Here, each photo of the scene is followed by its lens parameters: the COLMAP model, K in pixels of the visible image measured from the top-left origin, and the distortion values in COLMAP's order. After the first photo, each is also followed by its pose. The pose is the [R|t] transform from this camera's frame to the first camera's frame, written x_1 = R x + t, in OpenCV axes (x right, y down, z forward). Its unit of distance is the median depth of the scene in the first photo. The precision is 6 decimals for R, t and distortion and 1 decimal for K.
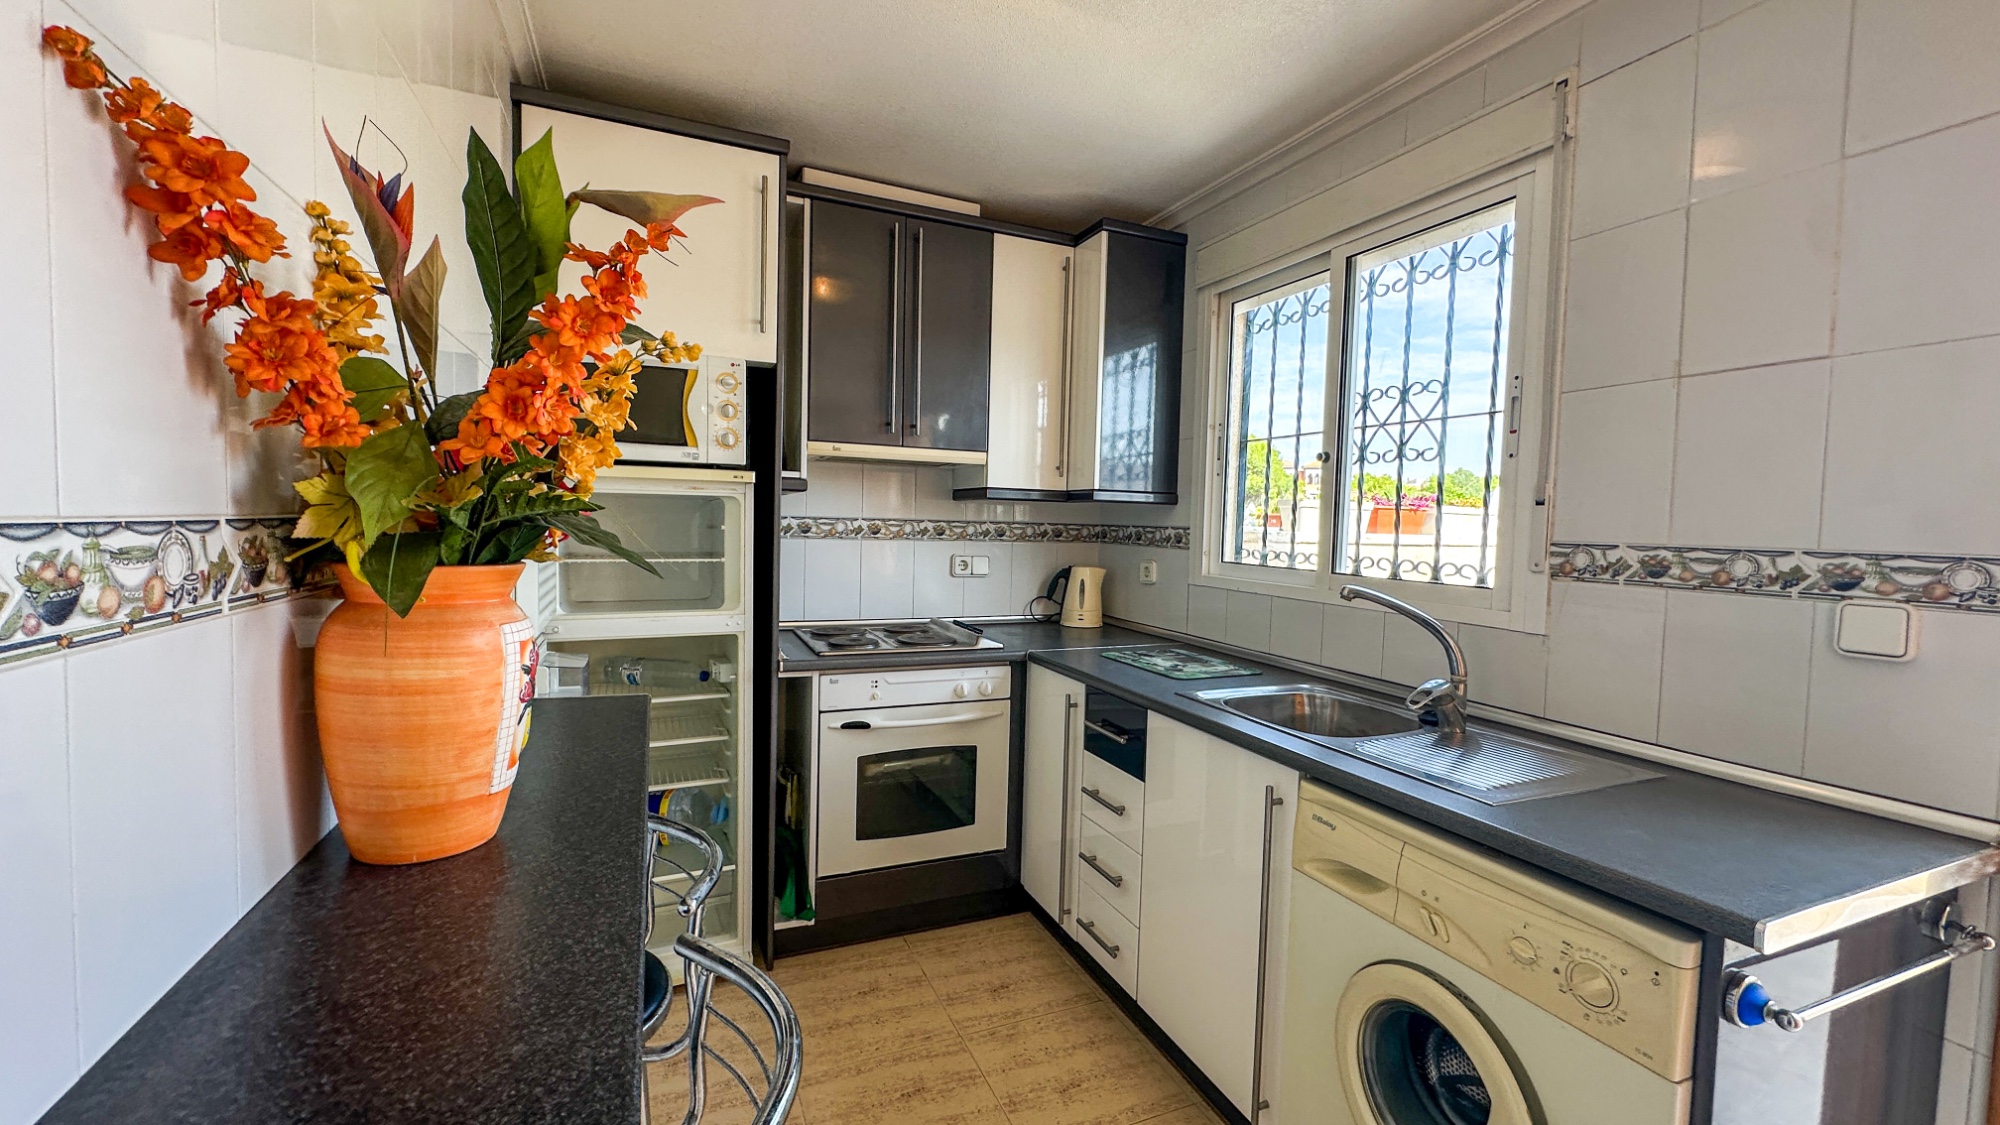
lens RADIAL K [[780.8, 0, 1003.1], [0, 780.8, 594.0], [0, 0, 1]] dist [0.000756, -0.000016]
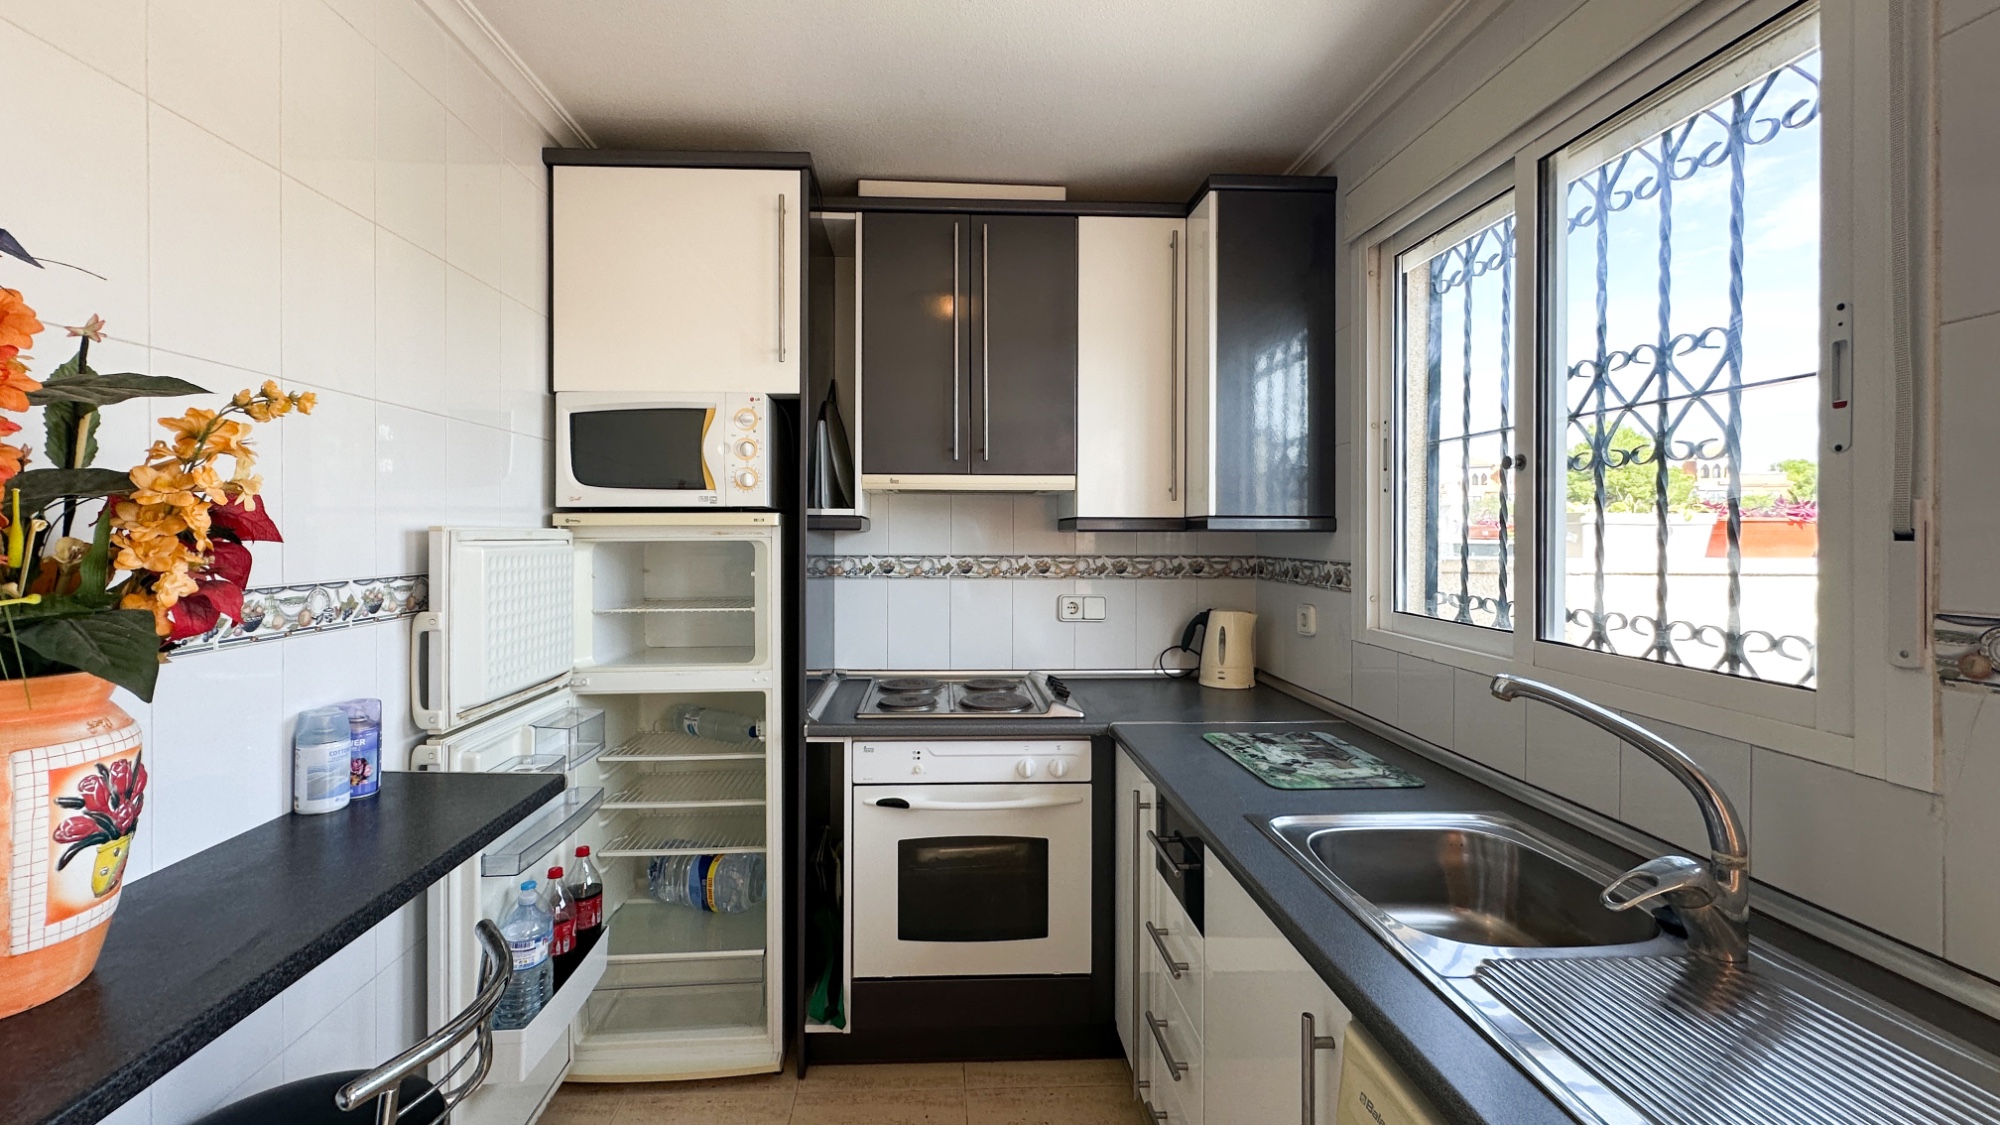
lens RADIAL K [[794.8, 0, 1002.9], [0, 794.8, 558.3], [0, 0, 1]] dist [0.000556, -0.000233]
pose [[0.933156, -0.011039, -0.359302, 0.241222], [-0.011687, 0.998068, -0.061015, -0.047714], [0.359282, 0.061136, 0.931224, 0.221209]]
